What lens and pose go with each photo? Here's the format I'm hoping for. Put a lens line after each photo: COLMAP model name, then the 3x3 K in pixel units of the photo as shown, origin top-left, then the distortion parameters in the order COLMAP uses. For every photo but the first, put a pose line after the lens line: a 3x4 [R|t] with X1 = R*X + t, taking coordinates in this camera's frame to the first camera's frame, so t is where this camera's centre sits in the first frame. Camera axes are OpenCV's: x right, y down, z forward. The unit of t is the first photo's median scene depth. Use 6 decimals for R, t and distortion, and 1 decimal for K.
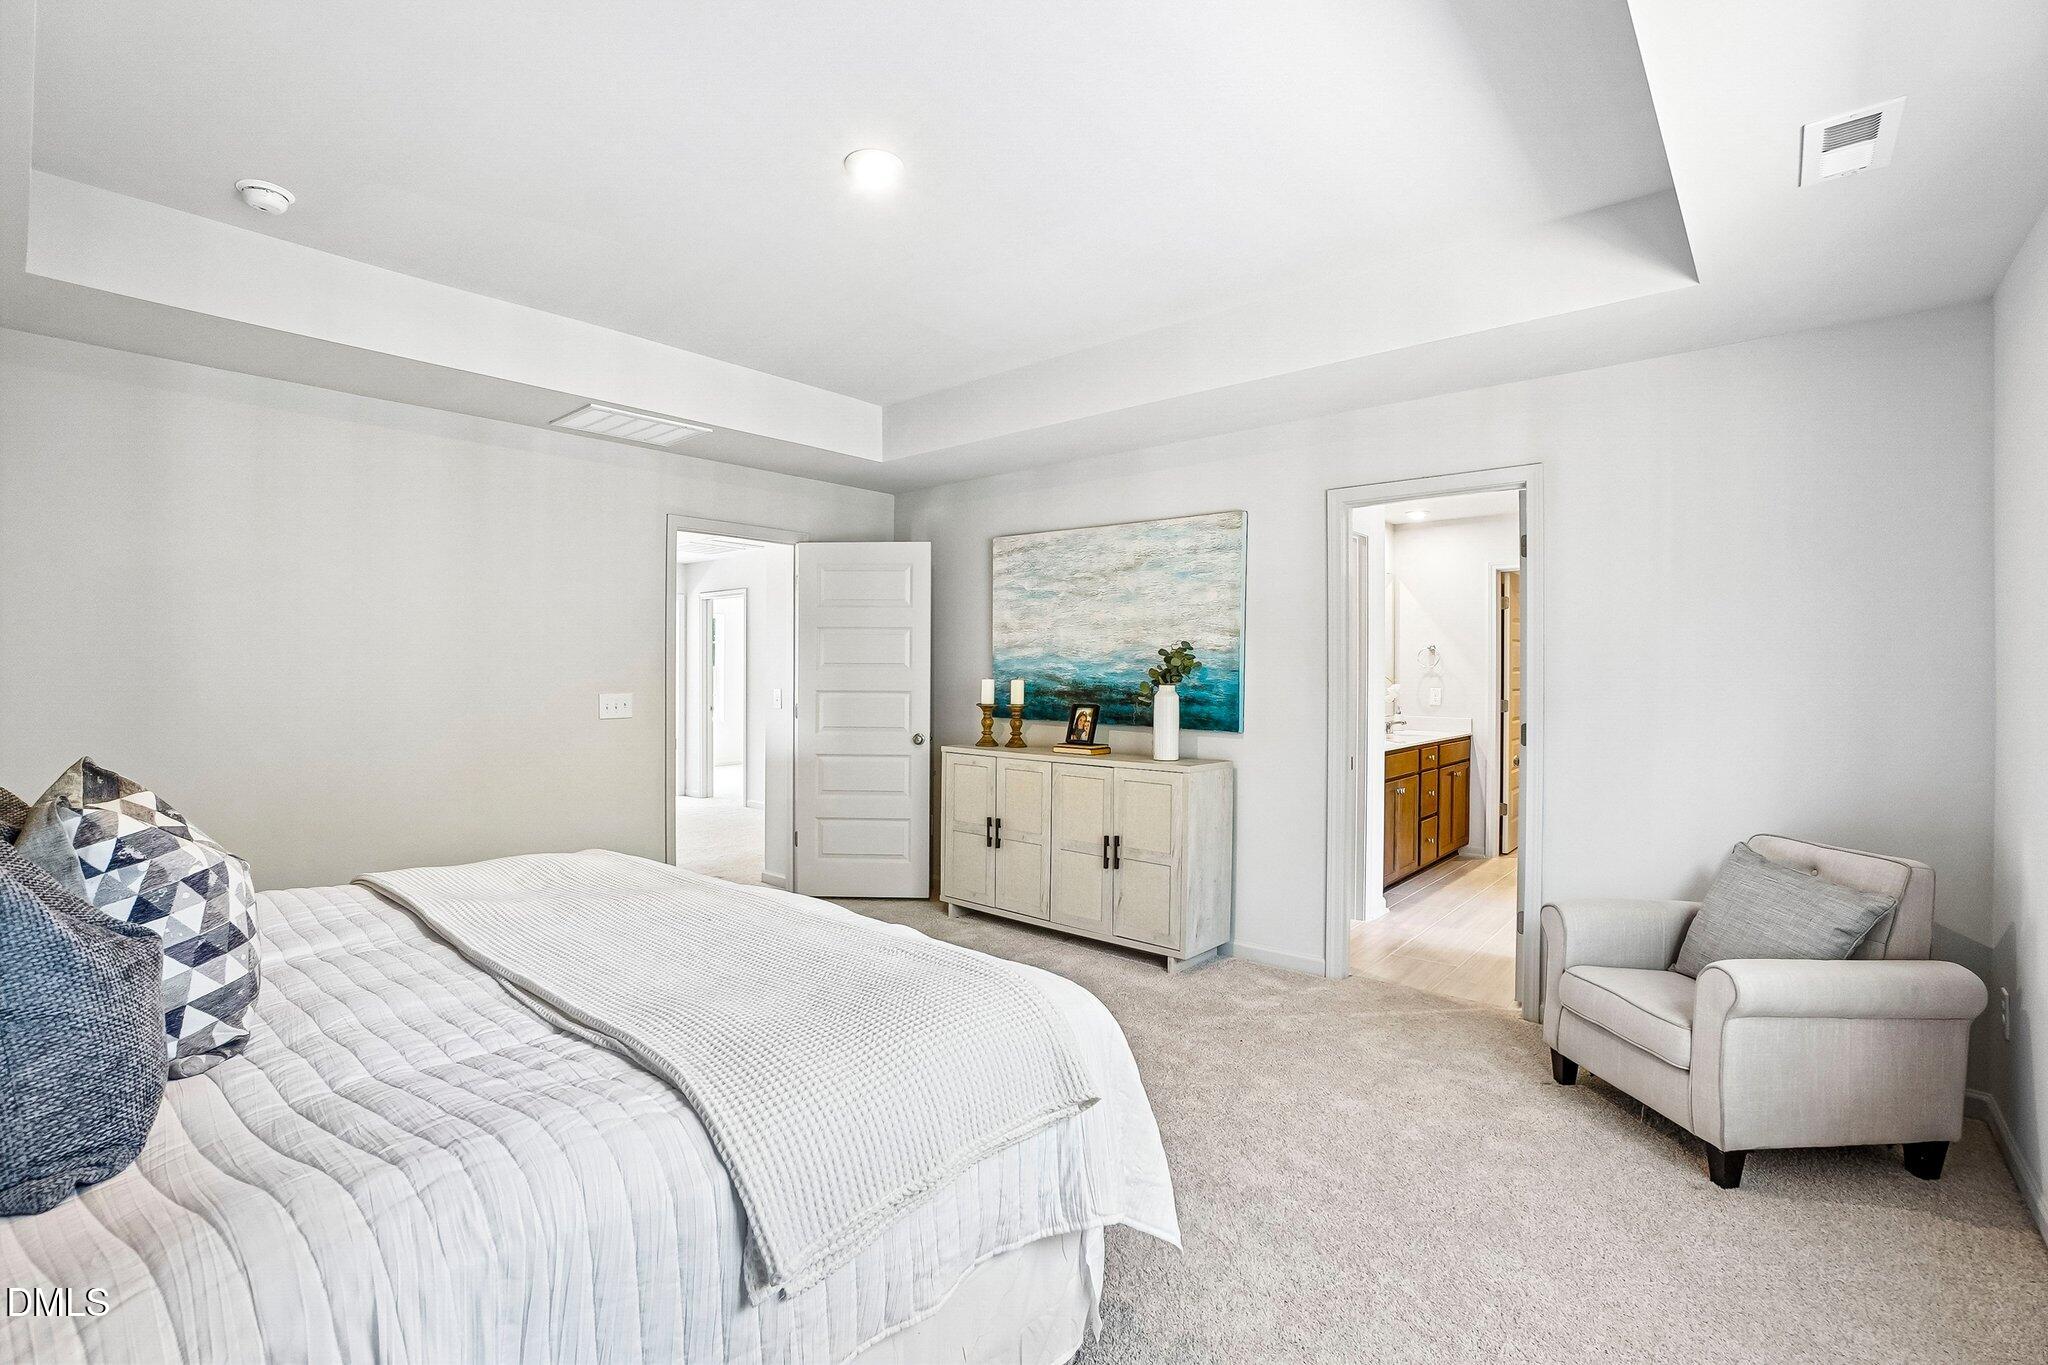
lens RADIAL K [[922.6, 0, 1035.9], [0, 922.6, 680.1], [0, 0, 1]] dist [-0.001797, 0.000321]
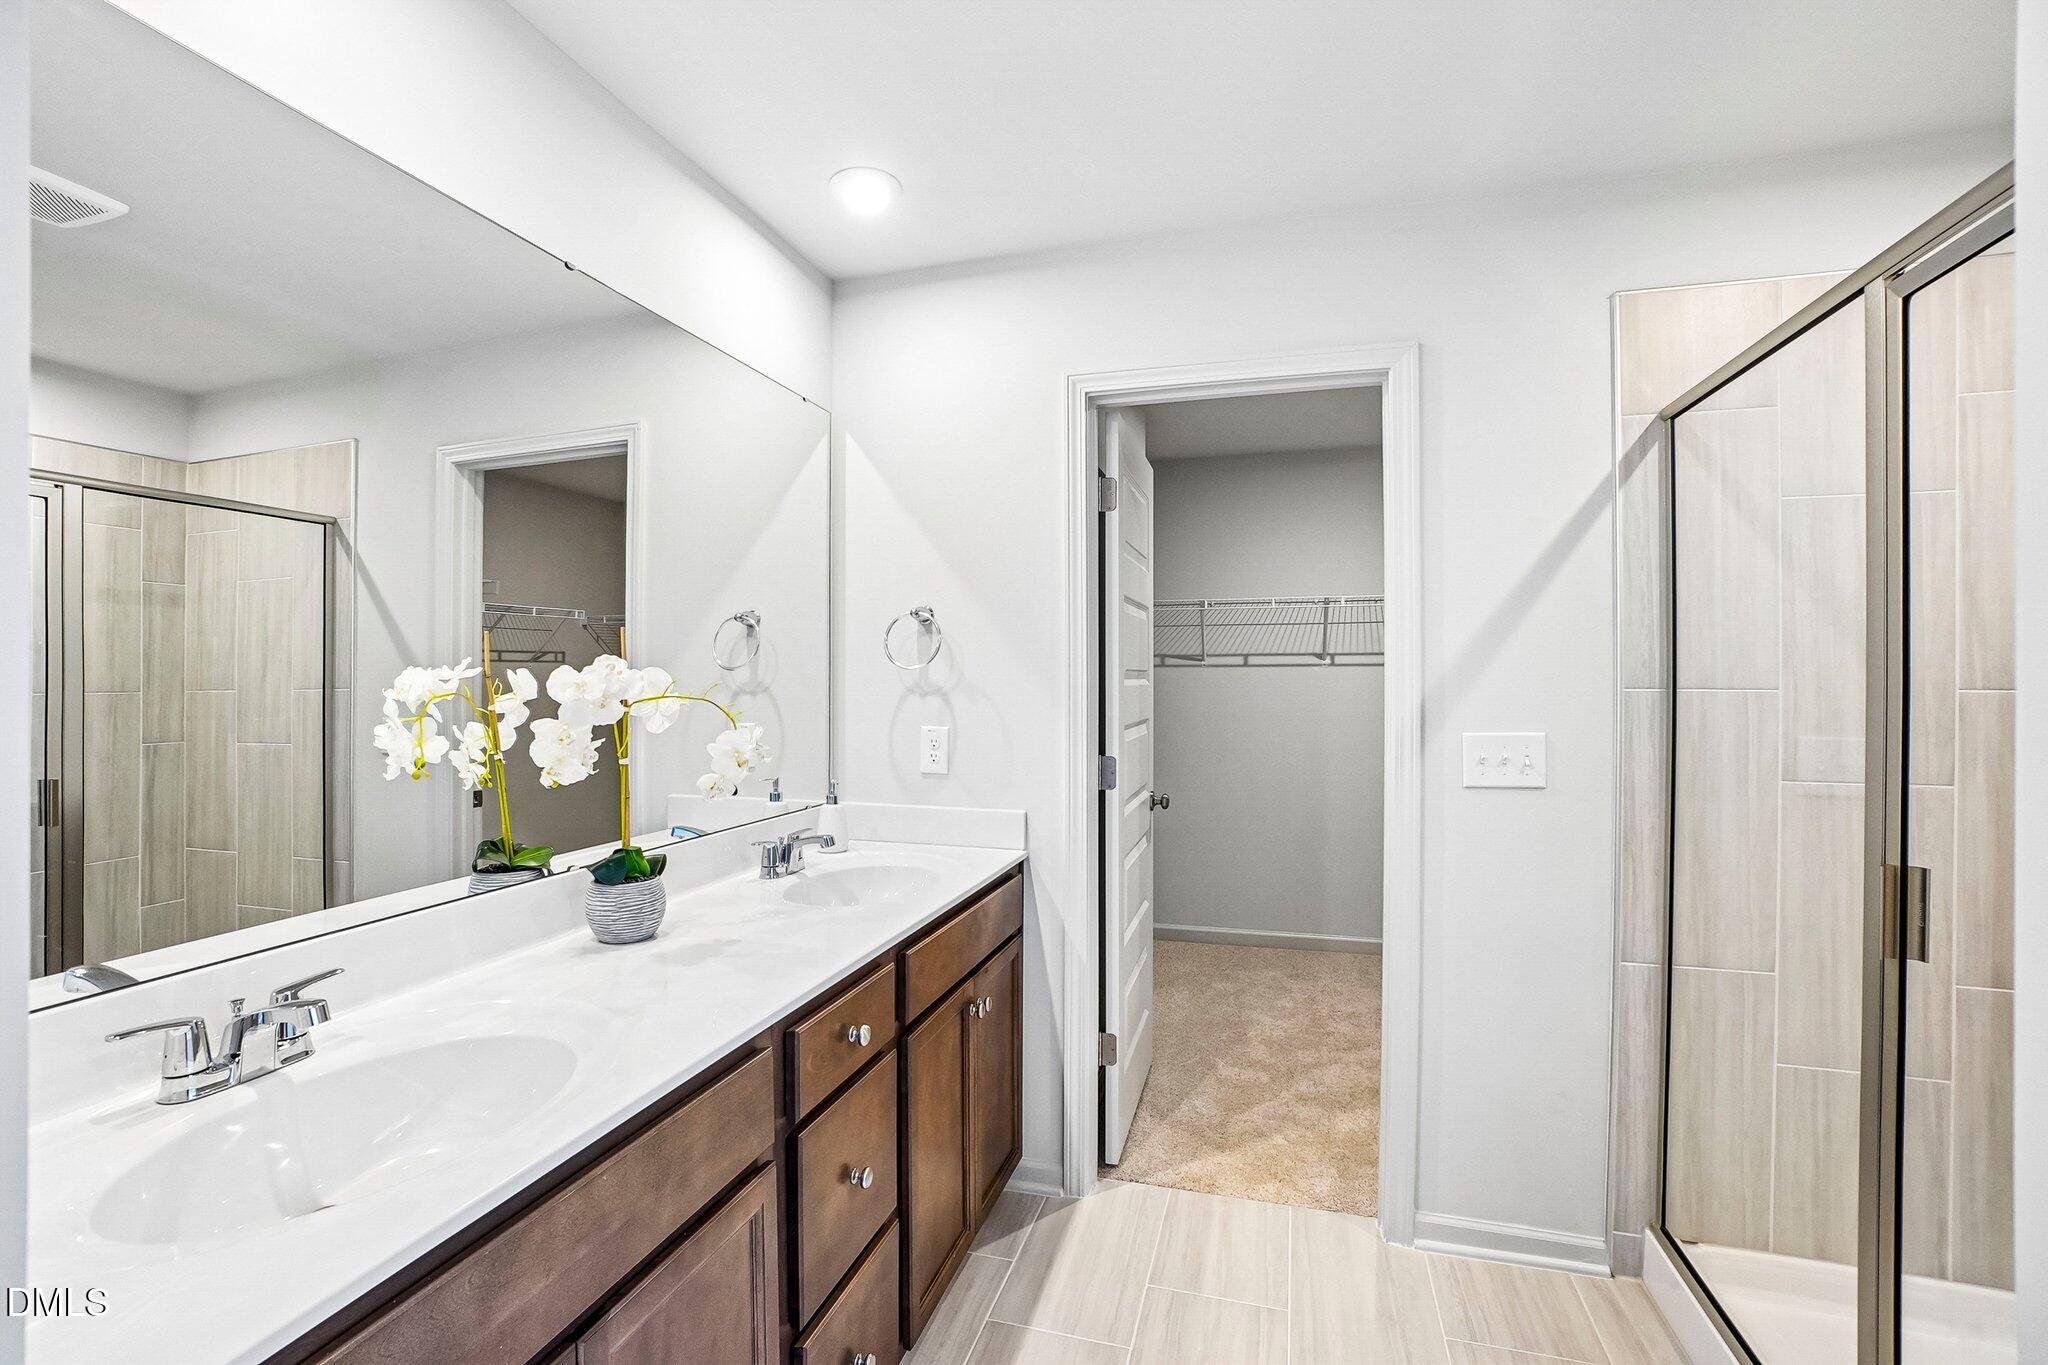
lens RADIAL K [[922.6, 0, 1021.7], [0, 922.6, 685.3], [0, 0, 1]] dist [-0.001797, 0.000321]
pose [[0.922244, -0.003952, 0.386588, 0.330301], [0.009048, 0.999894, -0.011364, -0.002995], [-0.386502, 0.013978, 0.922183, 0.665791]]
